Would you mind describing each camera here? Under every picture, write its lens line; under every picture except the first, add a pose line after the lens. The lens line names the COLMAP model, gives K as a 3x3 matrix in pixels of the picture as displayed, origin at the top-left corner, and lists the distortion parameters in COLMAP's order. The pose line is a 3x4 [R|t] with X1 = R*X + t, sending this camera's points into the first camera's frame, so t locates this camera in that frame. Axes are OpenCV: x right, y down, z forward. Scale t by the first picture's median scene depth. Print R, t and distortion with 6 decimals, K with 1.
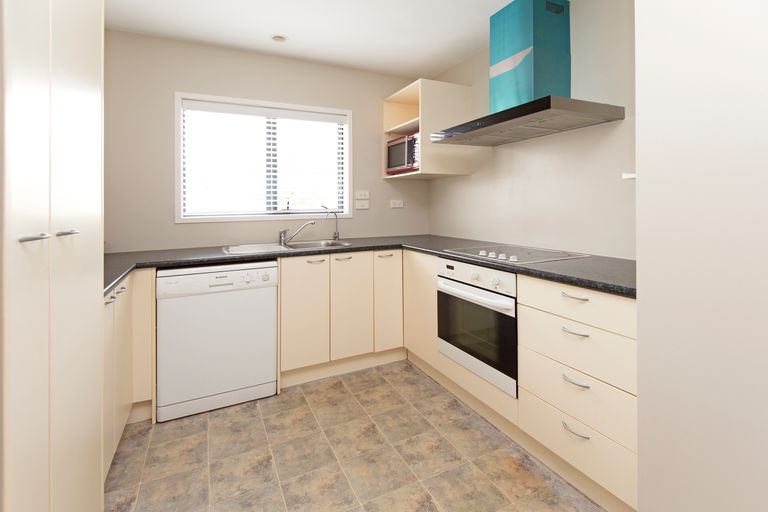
lens RADIAL K [[353.8, 0, 383.9], [0, 353.8, 203.4], [0, 0, 1]] dist [0.038148, -0.026690]
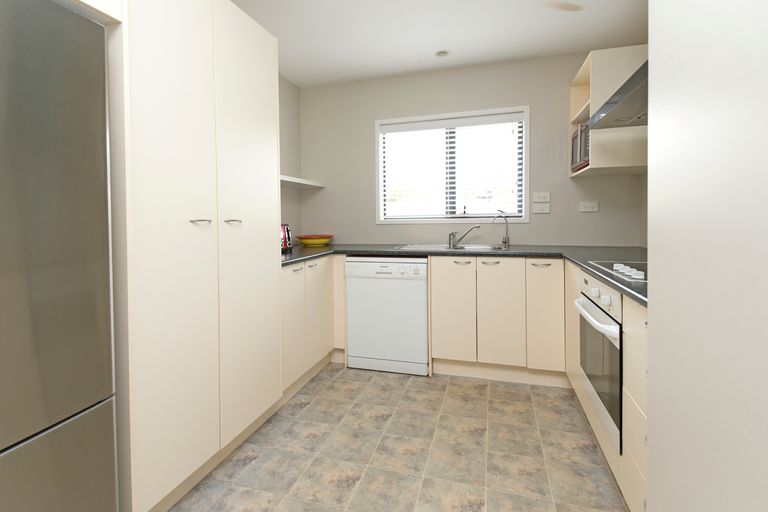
lens RADIAL K [[367.3, 0, 383.1], [0, 367.3, 219.8], [0, 0, 1]] dist [0.000862, -0.000662]
pose [[0.731058, 0.009661, -0.682247, 0.375450], [0.003754, 0.999828, 0.018181, 0.018892], [0.682305, -0.015853, 0.730896, 0.063407]]
